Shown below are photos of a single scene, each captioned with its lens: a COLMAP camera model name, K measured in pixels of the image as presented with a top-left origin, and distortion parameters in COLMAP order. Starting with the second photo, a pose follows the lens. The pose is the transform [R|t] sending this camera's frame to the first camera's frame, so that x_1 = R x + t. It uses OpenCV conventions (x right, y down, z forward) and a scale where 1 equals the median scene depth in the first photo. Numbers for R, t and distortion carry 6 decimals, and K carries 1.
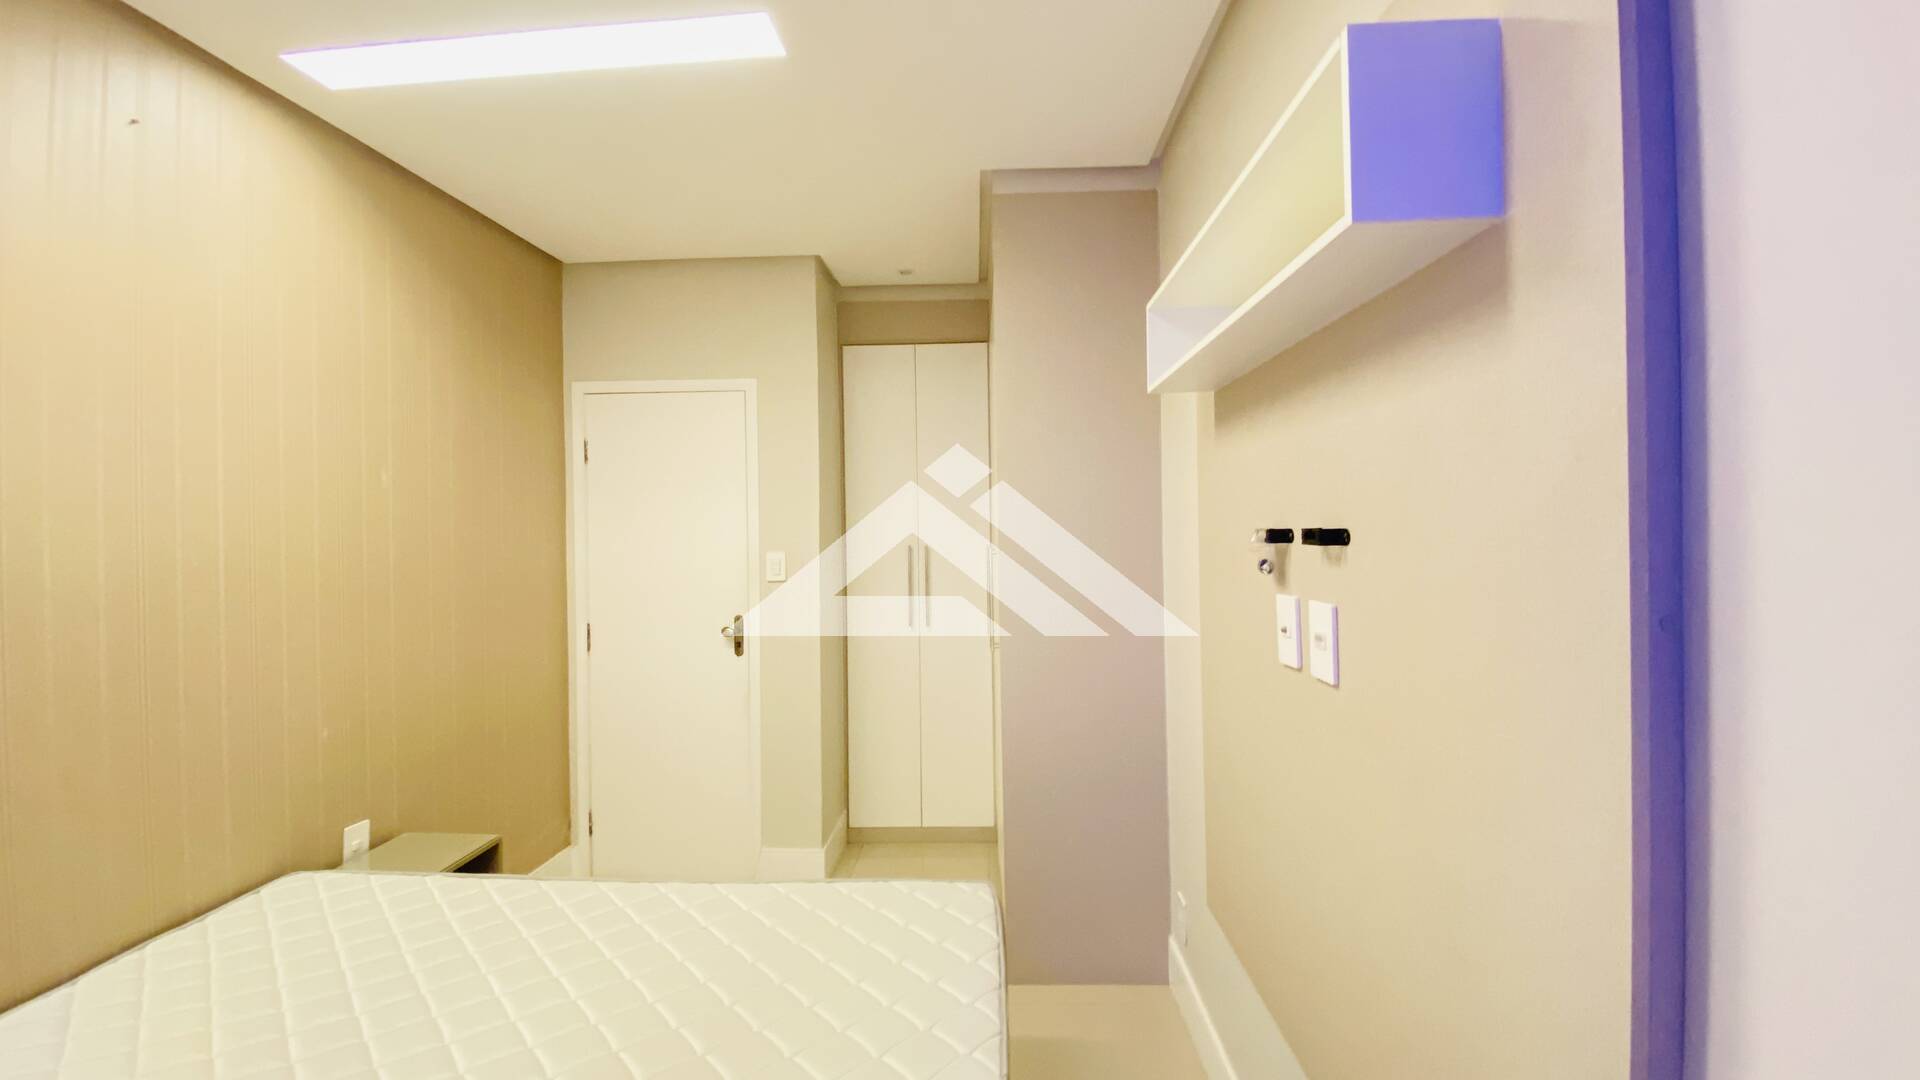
lens RADIAL K [[781.7, 0, 967.0], [0, 781.7, 538.1], [0, 0, 1]] dist [0.009717, -0.015878]
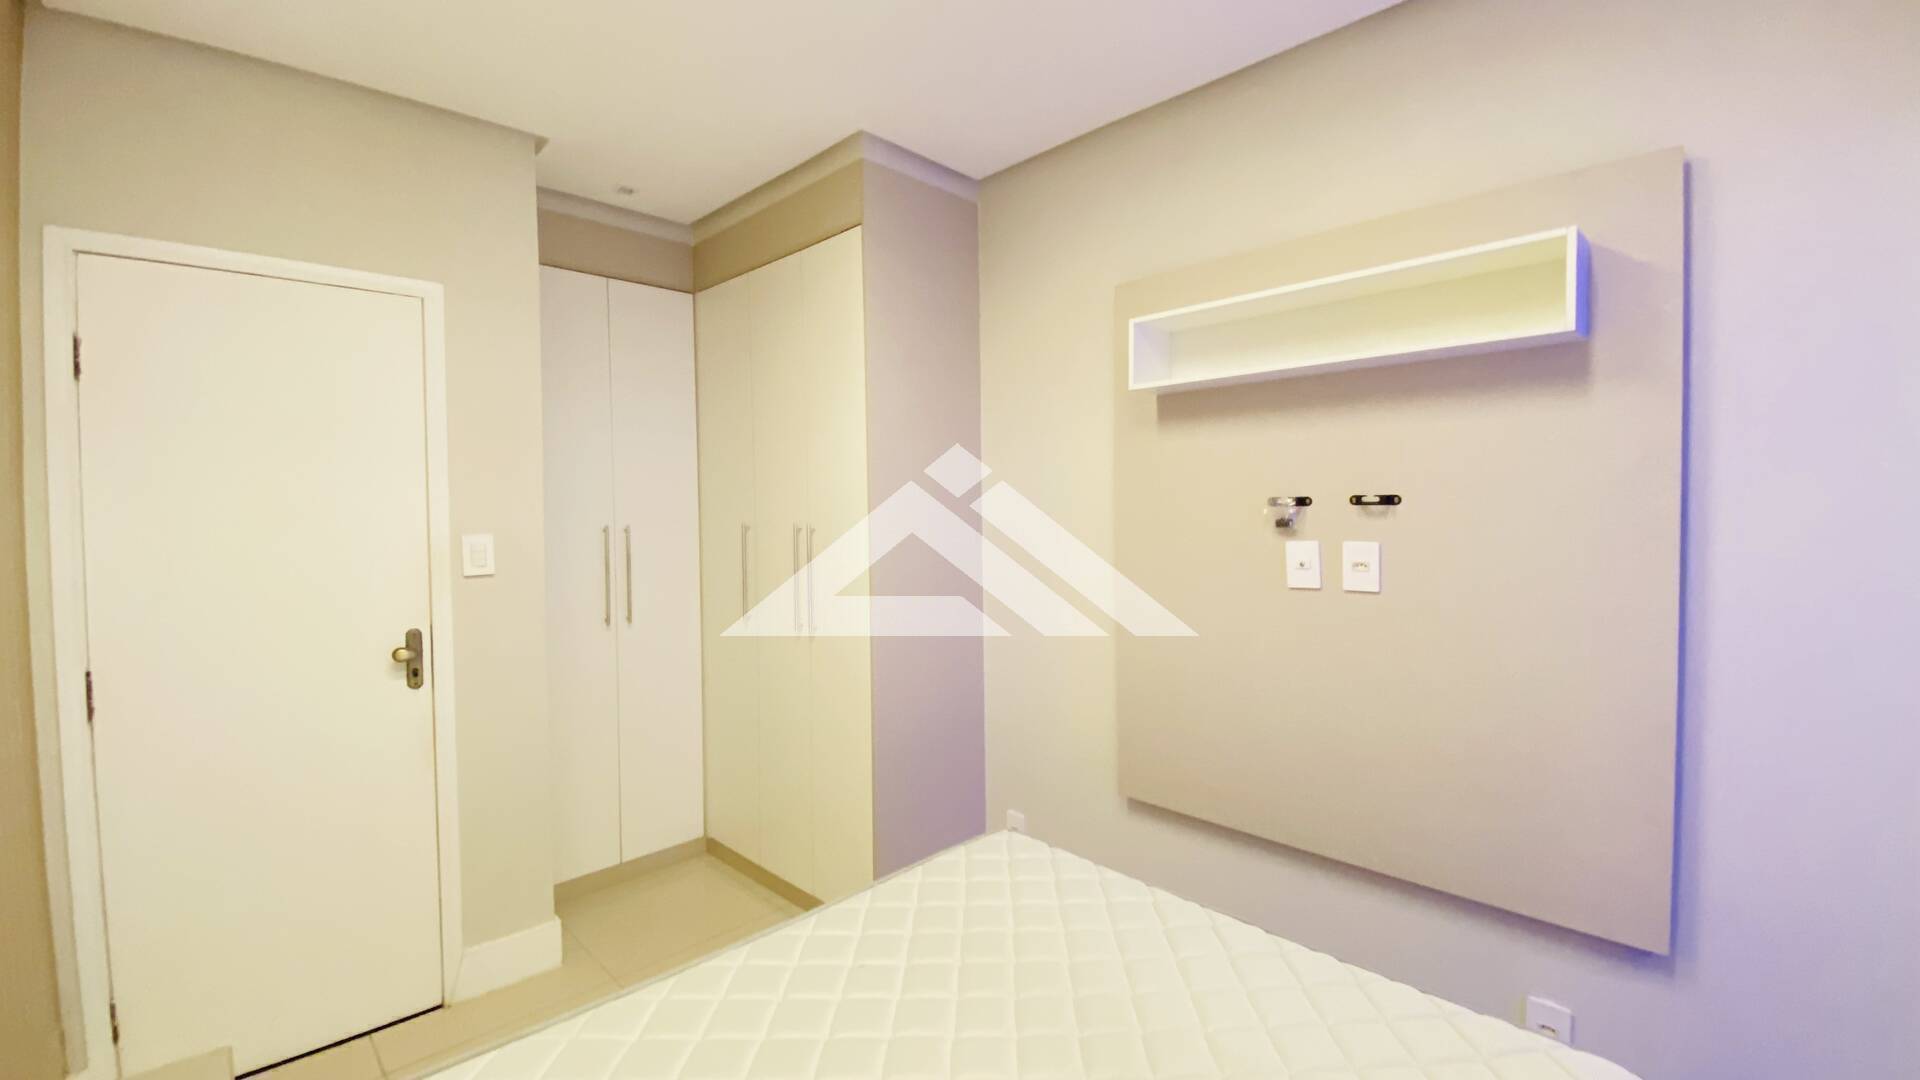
lens RADIAL K [[781.7, 0, 971.7], [0, 781.7, 546.4], [0, 0, 1]] dist [0.009717, -0.015878]
pose [[0.675546, -0.030138, 0.736702, -0.467634], [0.012103, 0.999483, 0.029790, 0.012621], [-0.737218, -0.011208, 0.675562, 0.184034]]
